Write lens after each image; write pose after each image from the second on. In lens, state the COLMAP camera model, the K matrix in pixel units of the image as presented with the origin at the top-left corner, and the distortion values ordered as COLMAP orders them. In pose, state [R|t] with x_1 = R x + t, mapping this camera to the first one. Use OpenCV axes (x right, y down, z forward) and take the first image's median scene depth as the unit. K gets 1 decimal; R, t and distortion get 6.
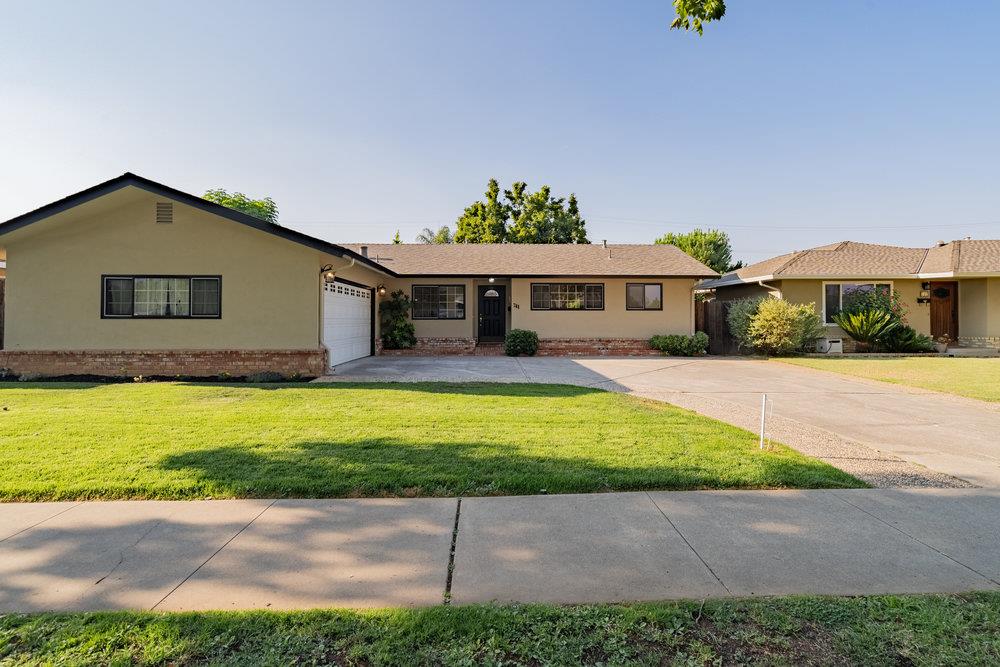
lens RADIAL K [[491.7, 0, 495.0], [0, 491.7, 324.1], [0, 0, 1]] dist [0.003651, 0.001982]
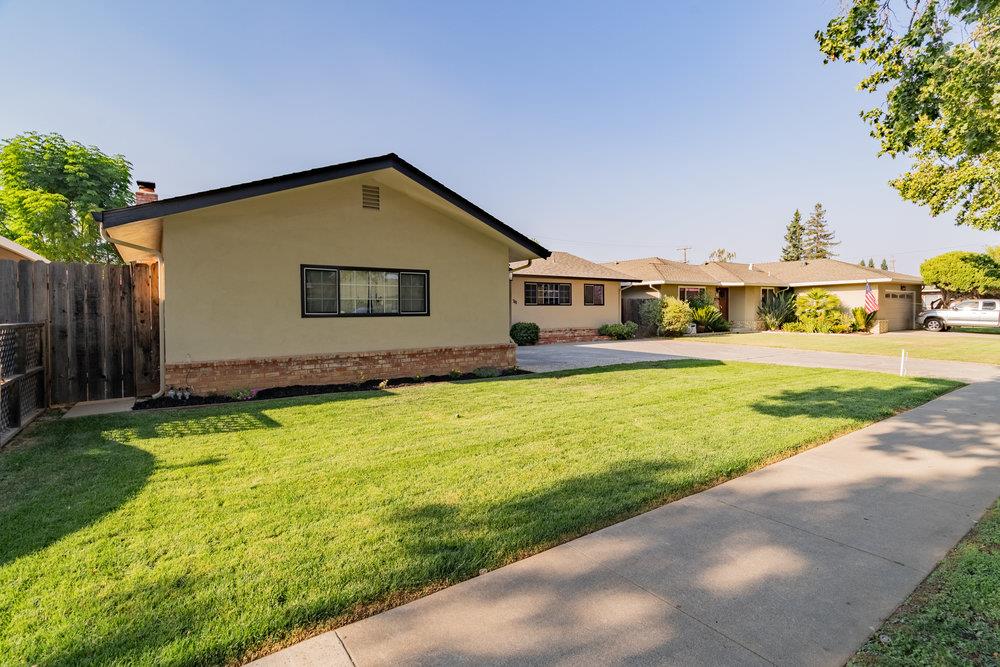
lens RADIAL K [[491.7, 0, 497.5], [0, 491.7, 332.1], [0, 0, 1]] dist [0.003651, 0.001982]
pose [[0.821913, -0.031699, 0.568730, -0.992607], [0.014114, 0.999277, 0.035298, -0.011005], [-0.569438, -0.020985, 0.821766, 0.137718]]
